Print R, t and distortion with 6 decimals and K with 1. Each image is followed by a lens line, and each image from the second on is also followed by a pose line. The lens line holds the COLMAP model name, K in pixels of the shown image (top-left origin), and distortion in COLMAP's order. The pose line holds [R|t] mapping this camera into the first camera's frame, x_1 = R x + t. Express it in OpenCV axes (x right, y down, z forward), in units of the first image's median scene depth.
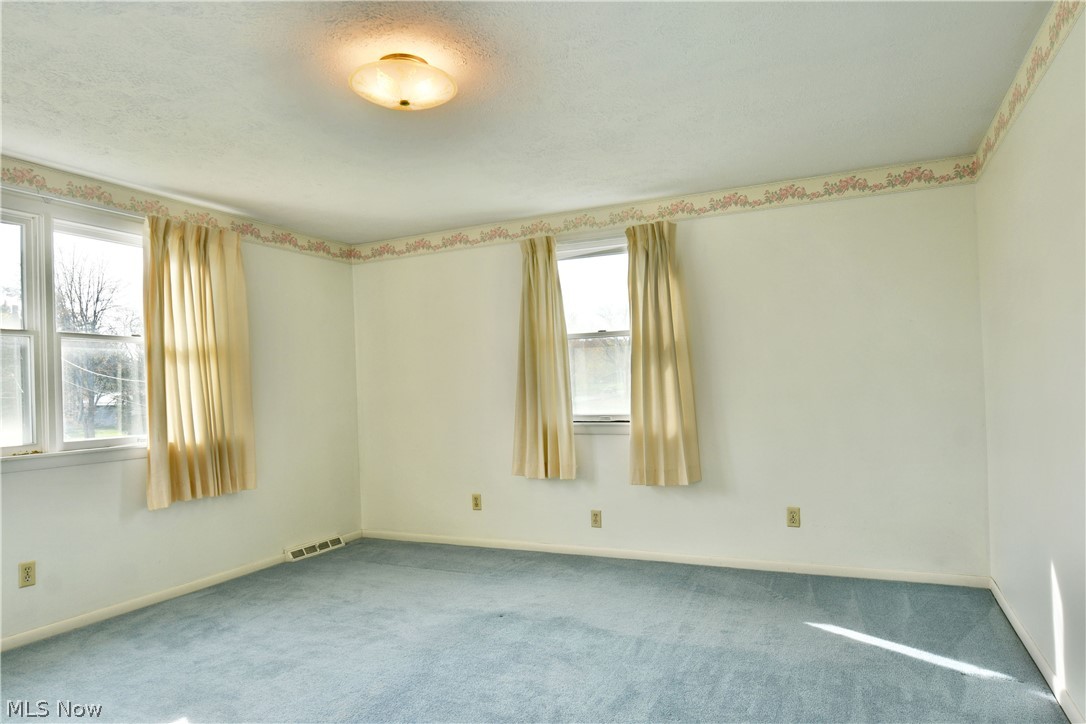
lens RADIAL K [[684.2, 0, 540.5], [0, 684.2, 385.6], [0, 0, 1]] dist [-0.006416, -0.003713]
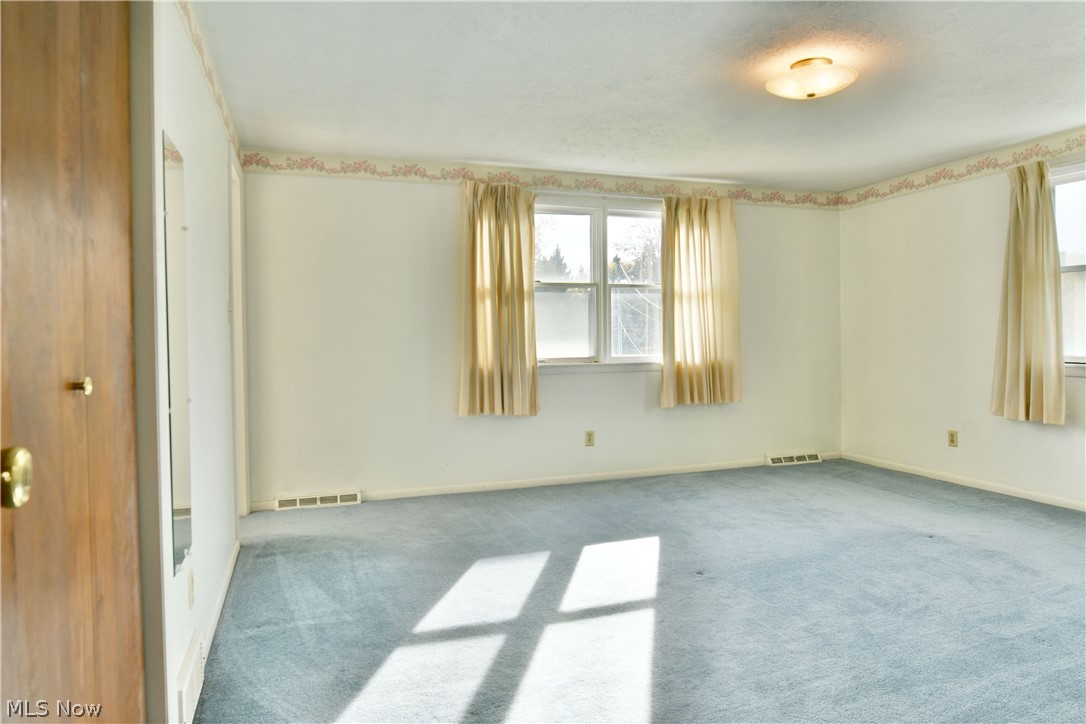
lens RADIAL K [[678.2, 0, 538.3], [0, 678.2, 355.8], [0, 0, 1]] dist [-0.002577, -0.007124]
pose [[0.703019, 0.044252, -0.709793, 0.220623], [-0.009192, 0.998544, 0.053150, 0.002990], [0.711111, -0.030841, 0.702403, -0.152214]]
